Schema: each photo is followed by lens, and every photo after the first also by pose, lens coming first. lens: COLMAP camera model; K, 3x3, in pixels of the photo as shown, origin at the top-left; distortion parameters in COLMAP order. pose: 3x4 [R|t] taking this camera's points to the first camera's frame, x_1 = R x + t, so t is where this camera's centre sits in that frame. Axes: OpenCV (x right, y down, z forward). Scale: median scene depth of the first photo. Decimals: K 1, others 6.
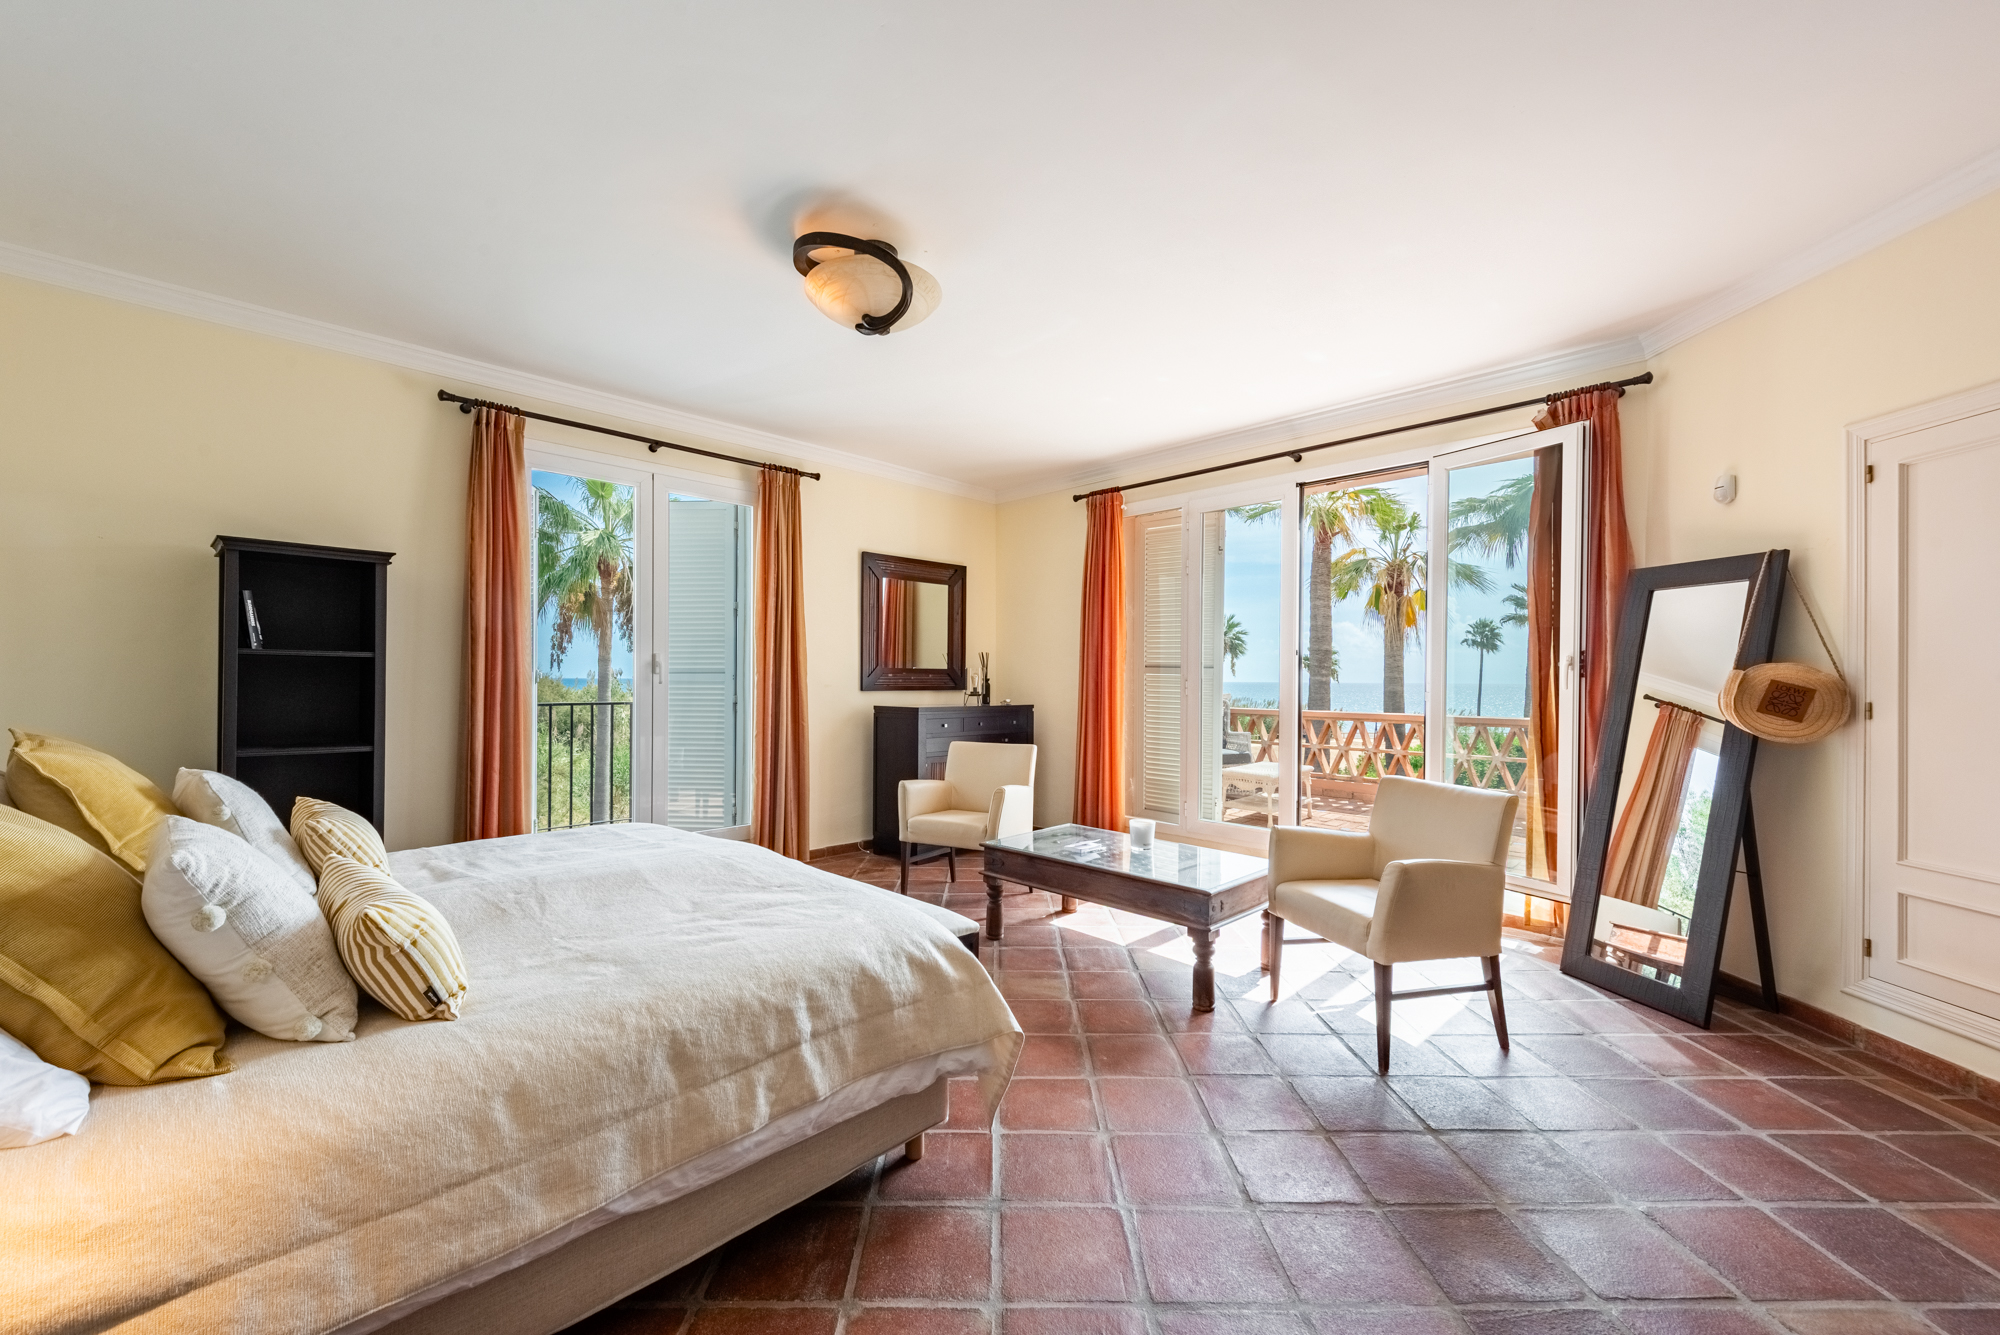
lens RADIAL K [[787.6, 0, 1001.2], [0, 787.6, 680.7], [0, 0, 1]] dist [0.003133, -0.001289]
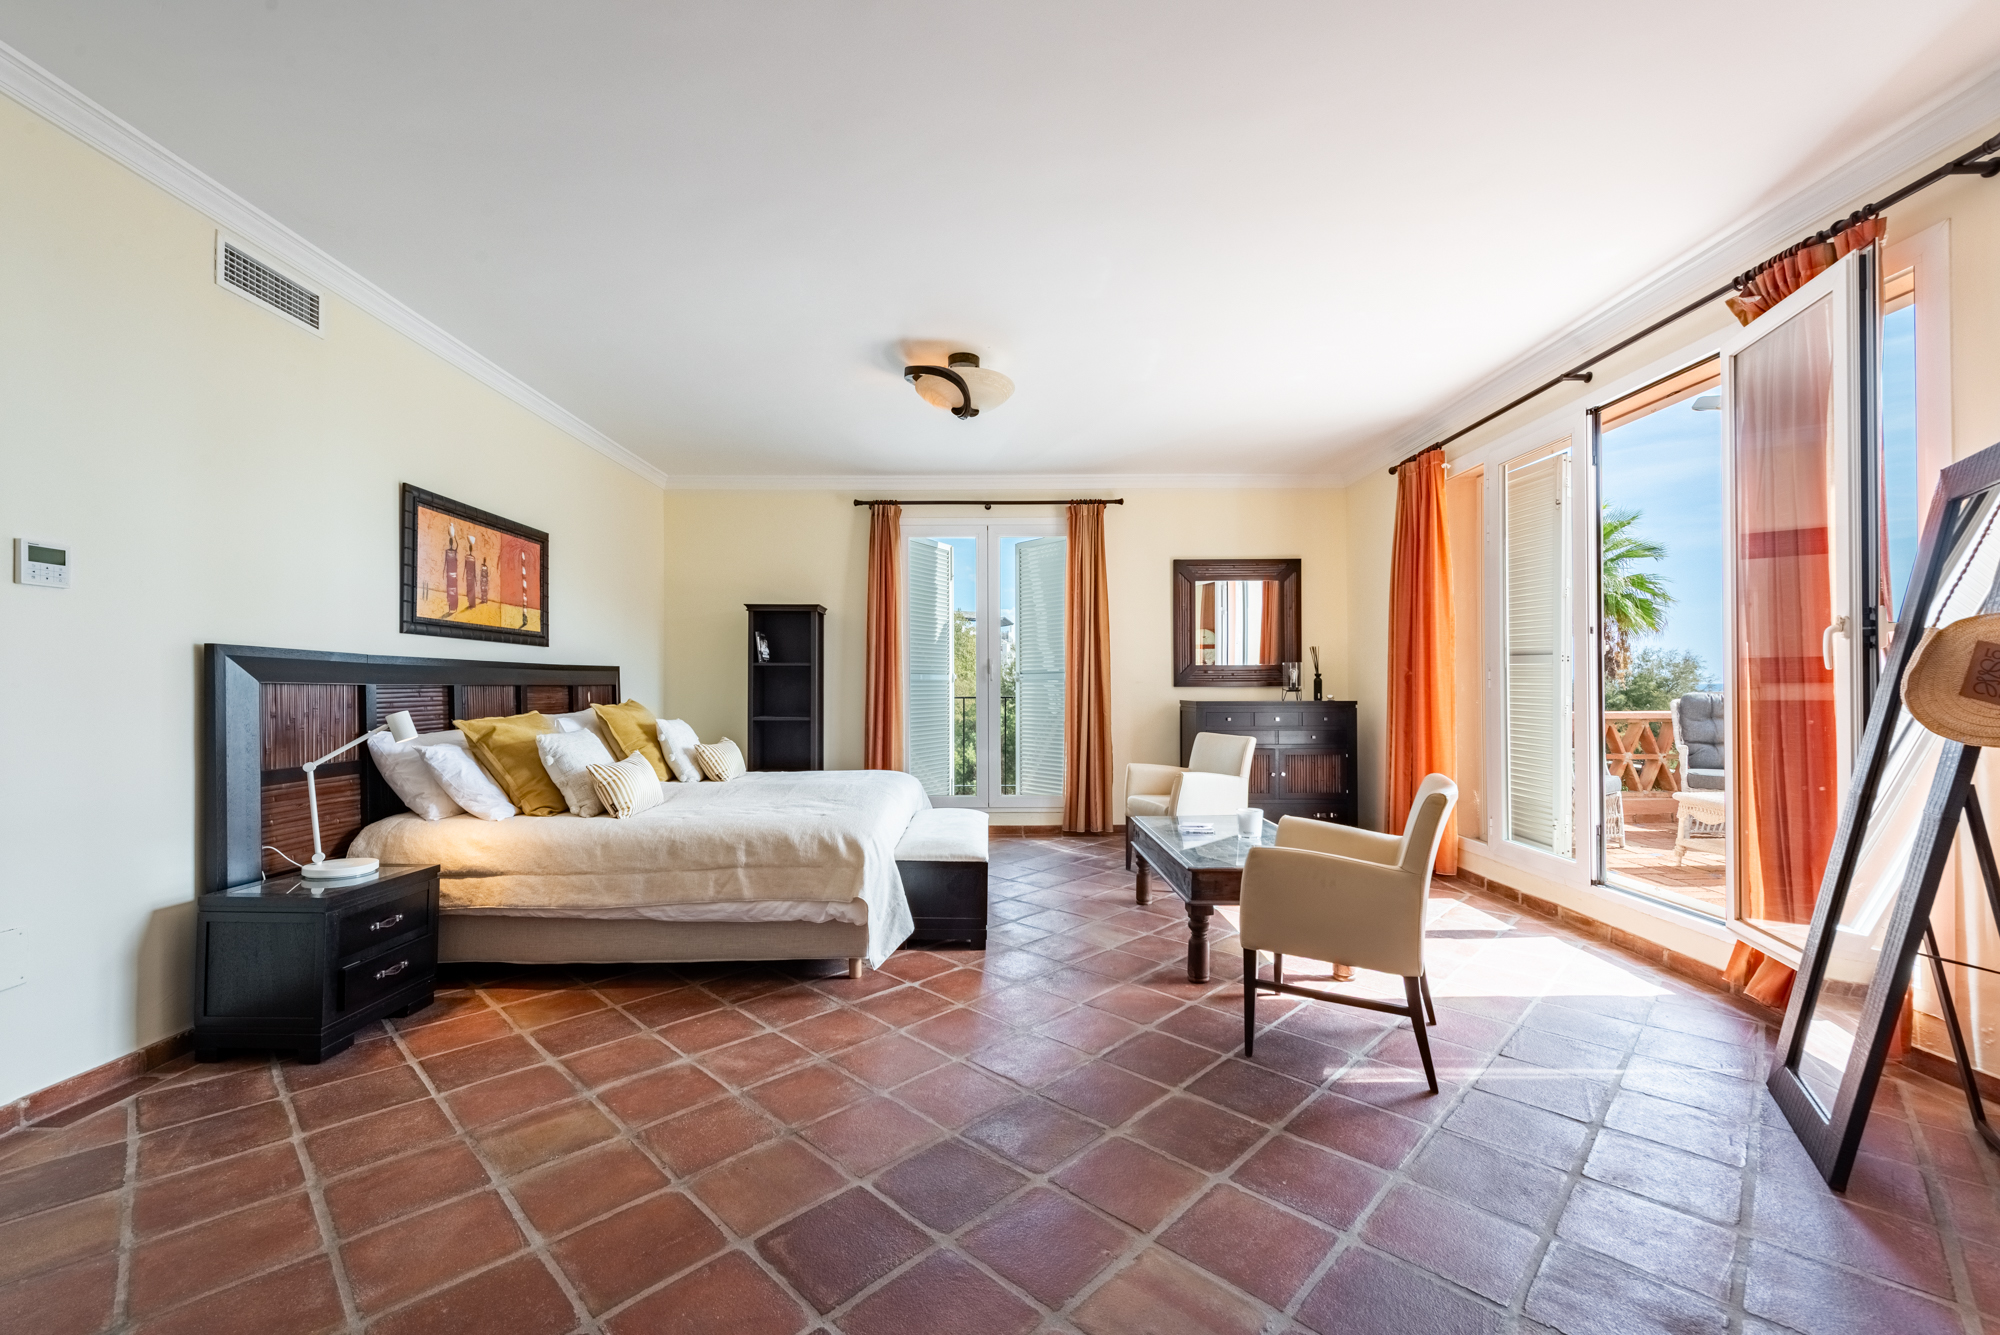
lens RADIAL K [[857.4, 0, 1040.6], [0, 857.4, 669.9], [0, 0, 1]] dist [0.002966, 0.000878]
pose [[0.705013, -0.025452, -0.708738, 0.759391], [0.010321, 0.999618, -0.025632, 0.026440], [0.709120, 0.010756, 0.705006, 0.037590]]
